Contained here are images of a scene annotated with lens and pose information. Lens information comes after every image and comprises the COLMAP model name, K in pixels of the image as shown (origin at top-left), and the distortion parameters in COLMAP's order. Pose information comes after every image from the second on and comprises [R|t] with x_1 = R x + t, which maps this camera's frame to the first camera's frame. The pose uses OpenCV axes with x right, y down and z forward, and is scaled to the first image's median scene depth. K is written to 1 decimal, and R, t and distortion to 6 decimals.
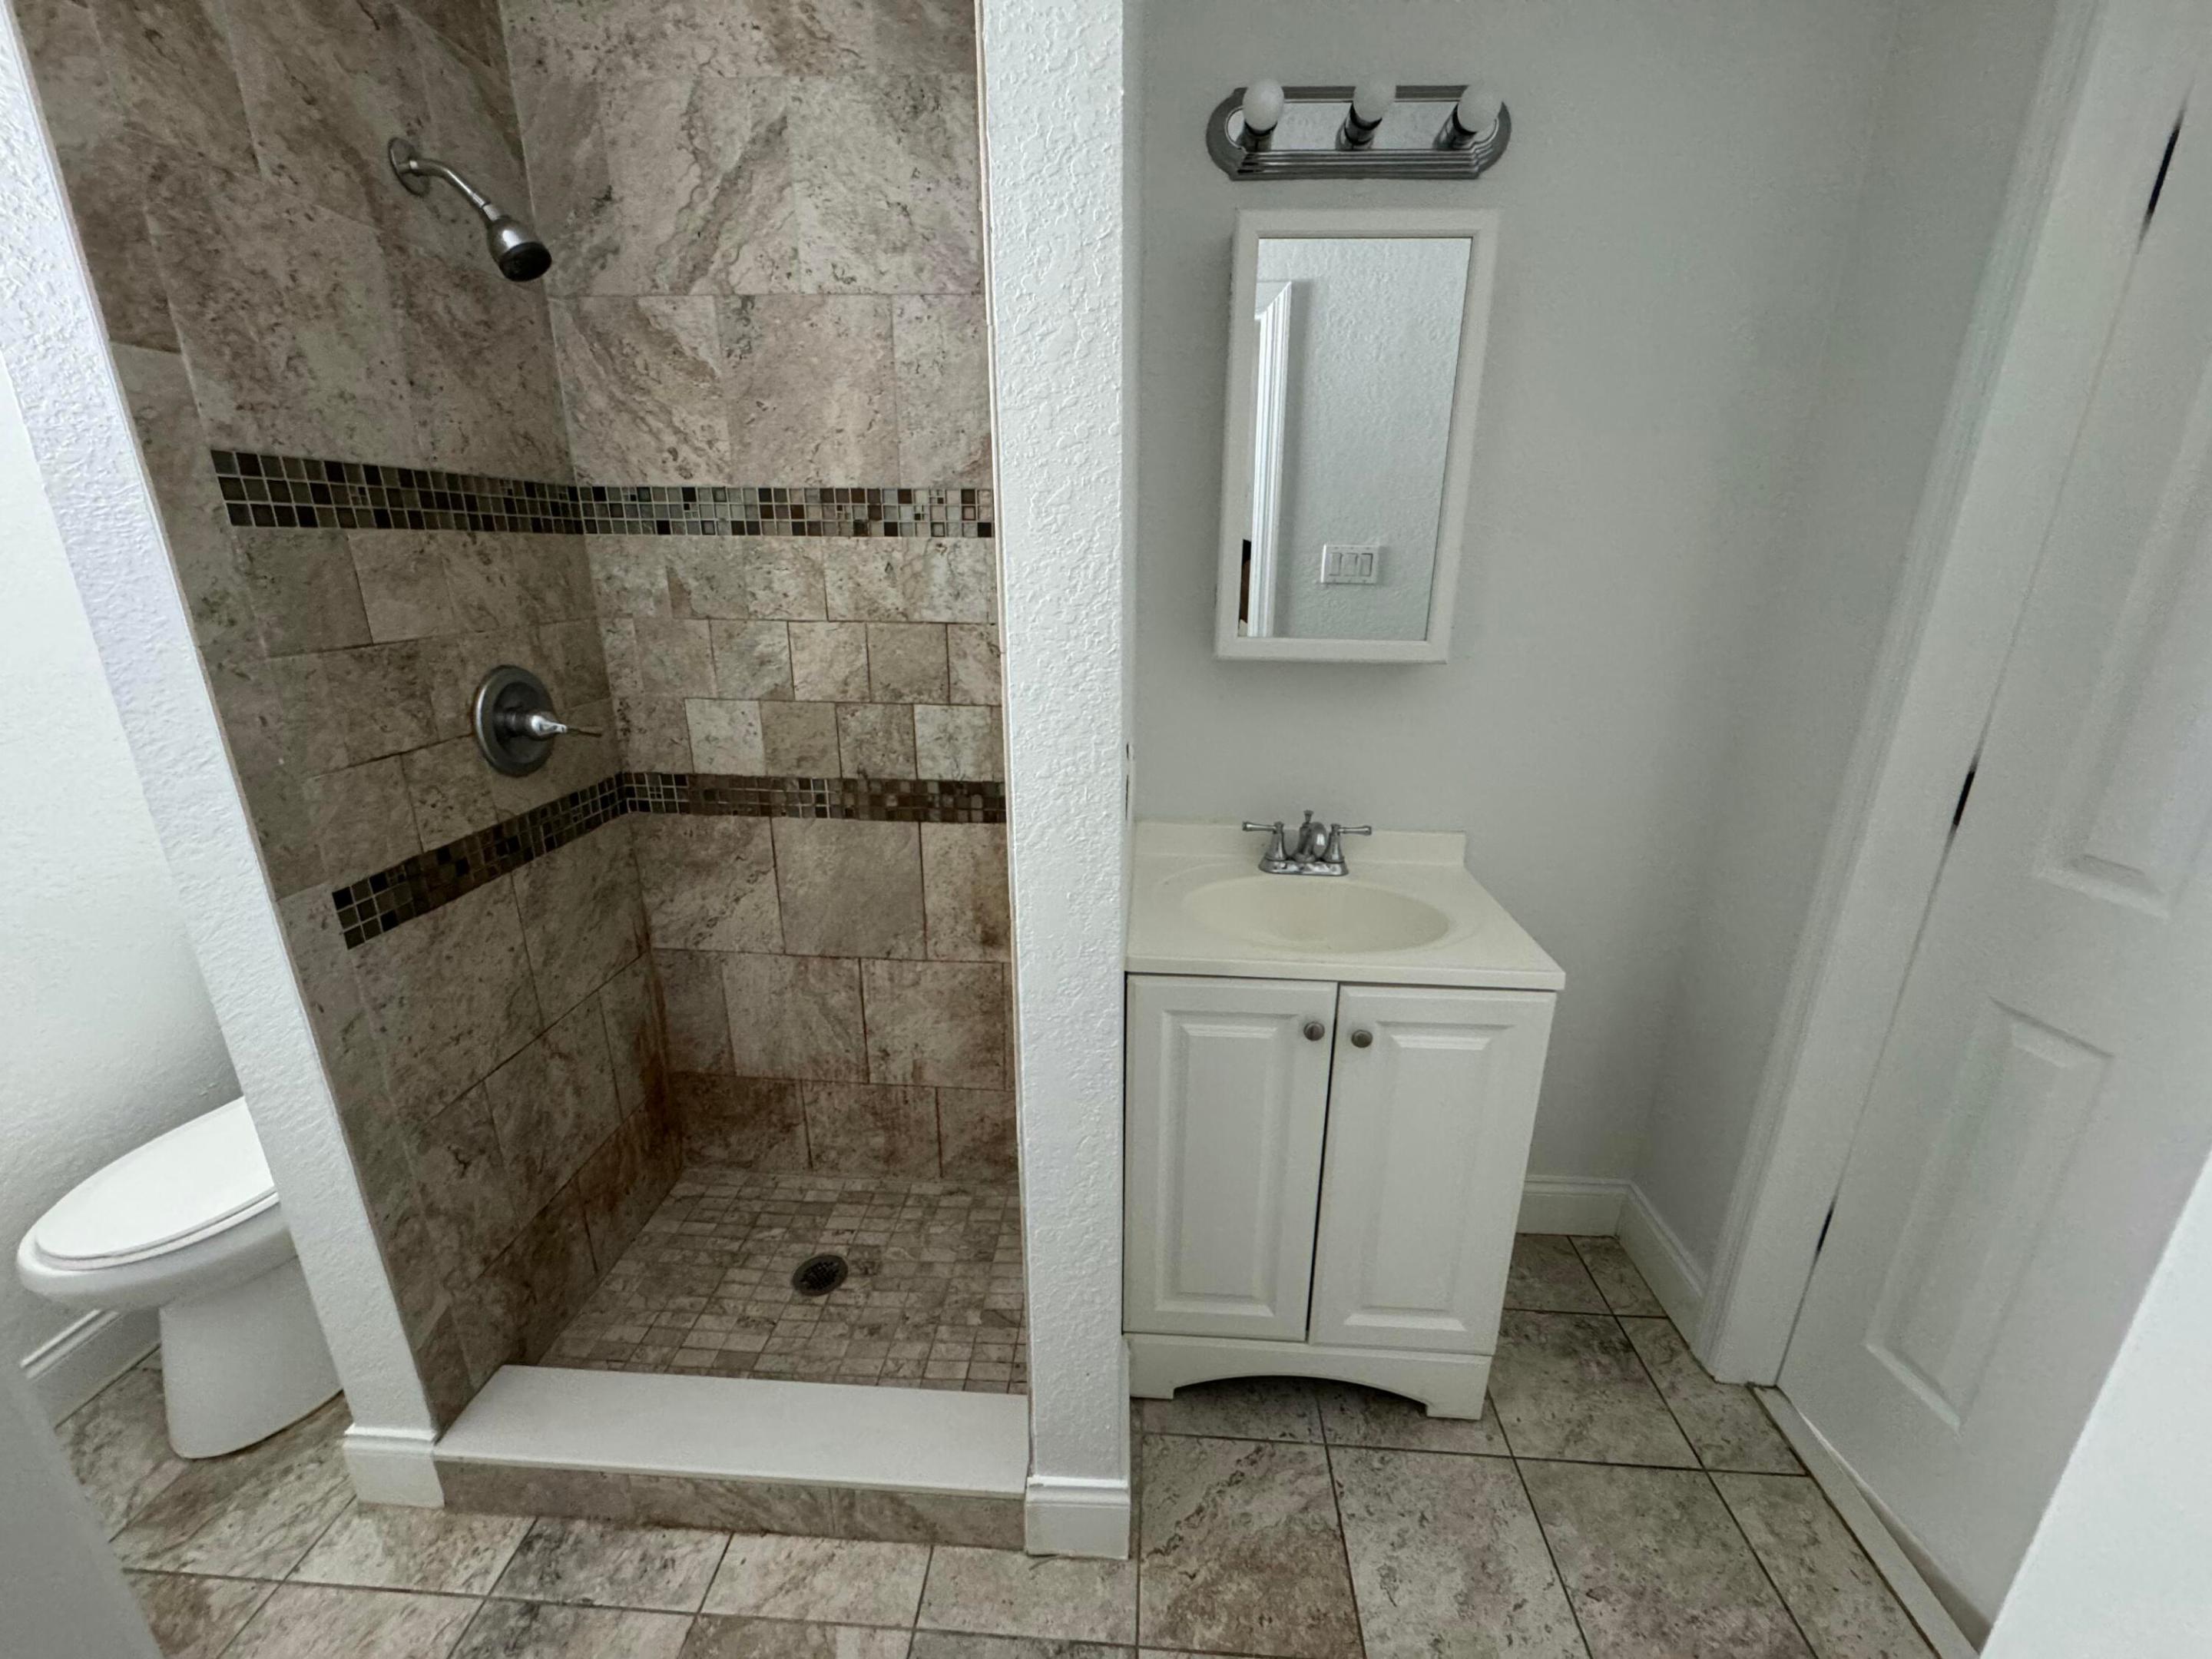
lens RADIAL K [[882.0, 0, 1098.9], [0, 882.0, 821.9], [0, 0, 1]] dist [-0.003031, 0.000459]
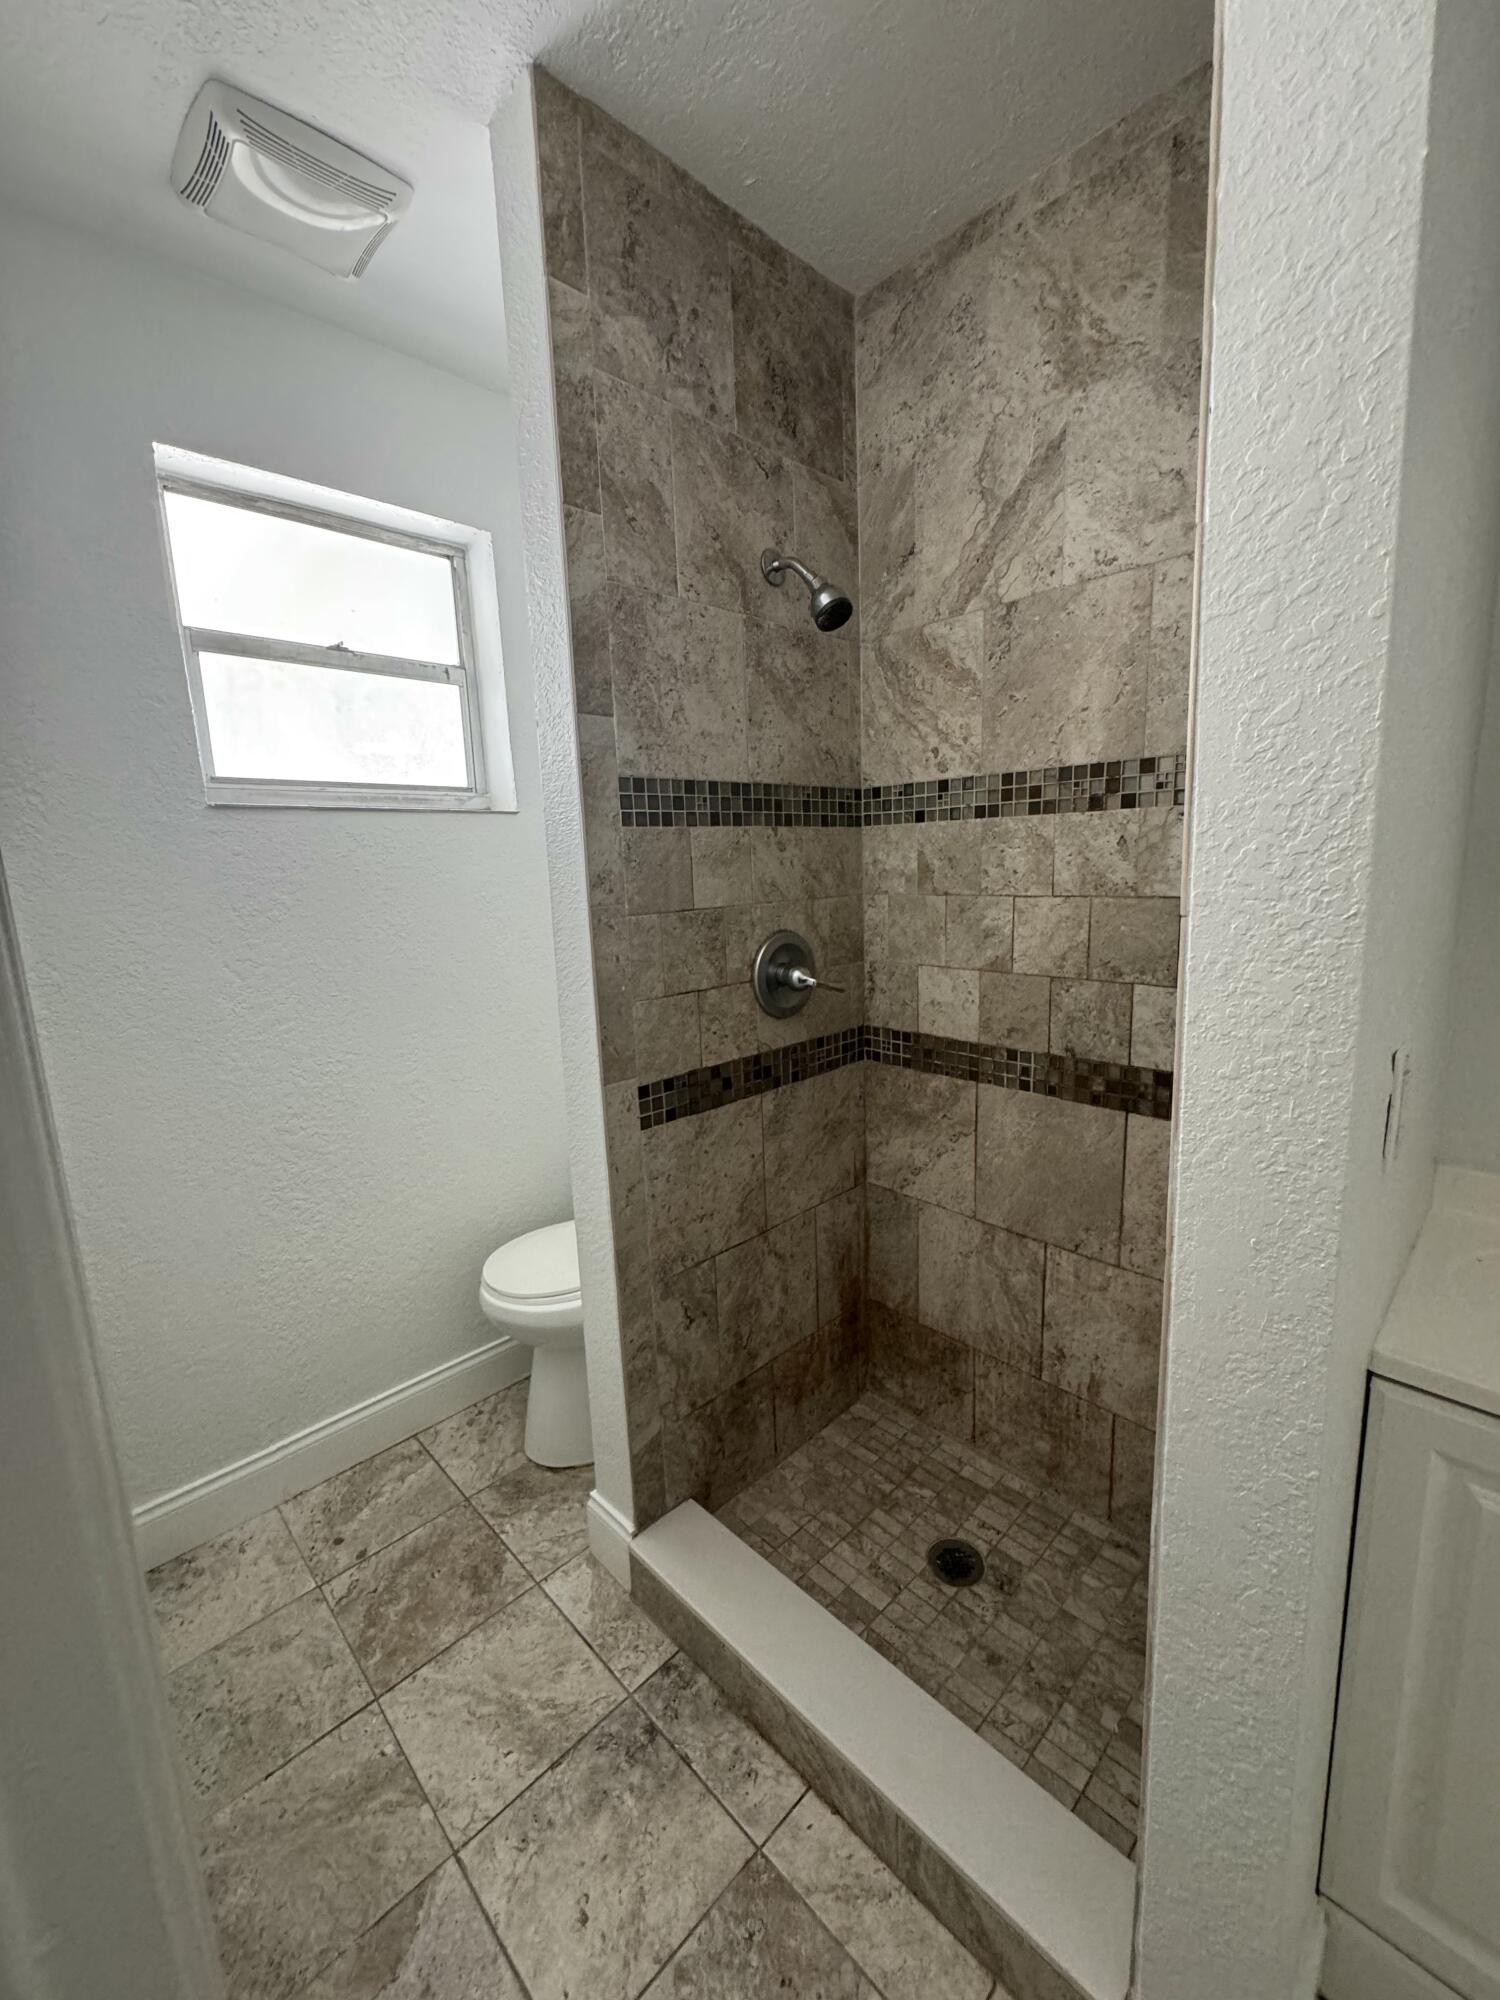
lens RADIAL K [[797.5, 0, 751.1], [0, 797.5, 996.7], [0, 0, 1]] dist [-0.003031, 0.000459]
pose [[0.742947, 0.079267, -0.664640, 0.055822], [-0.157848, 0.985706, -0.058887, -0.009474], [0.650472, 0.148662, 0.744839, 0.138410]]
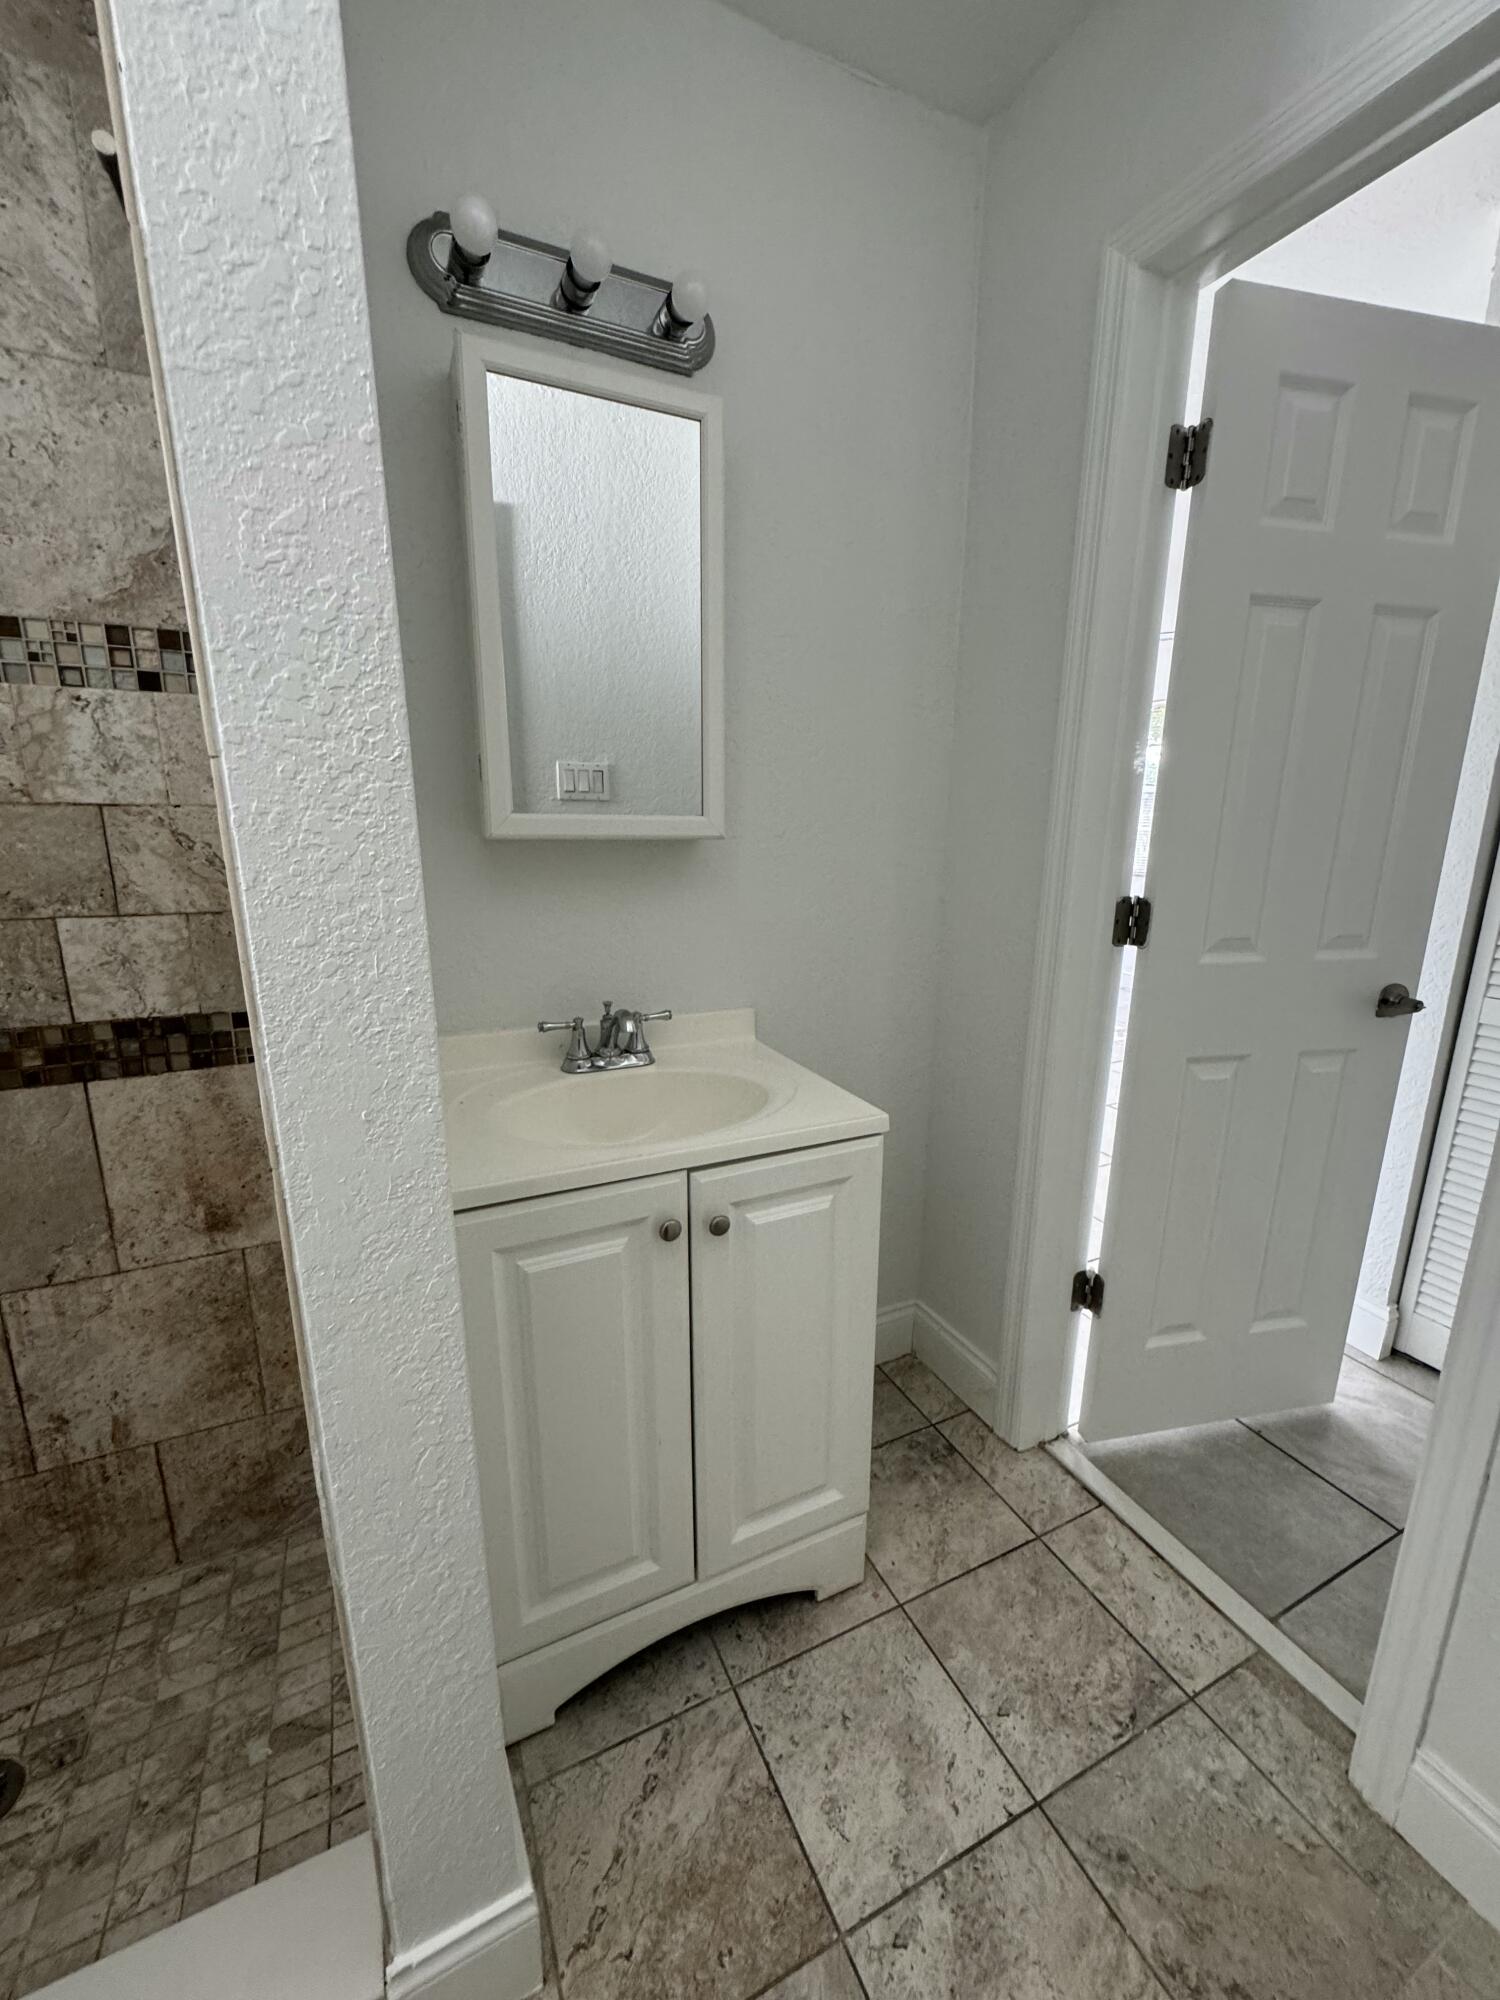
lens RADIAL K [[797.5, 0, 745.2], [0, 797.5, 1000.0], [0, 0, 1]] dist [-0.003031, 0.000459]
pose [[0.872301, -0.108645, 0.476747, -0.042677], [0.142531, 0.989158, -0.035372, 0.040545], [-0.467735, 0.098806, 0.878328, 0.204388]]
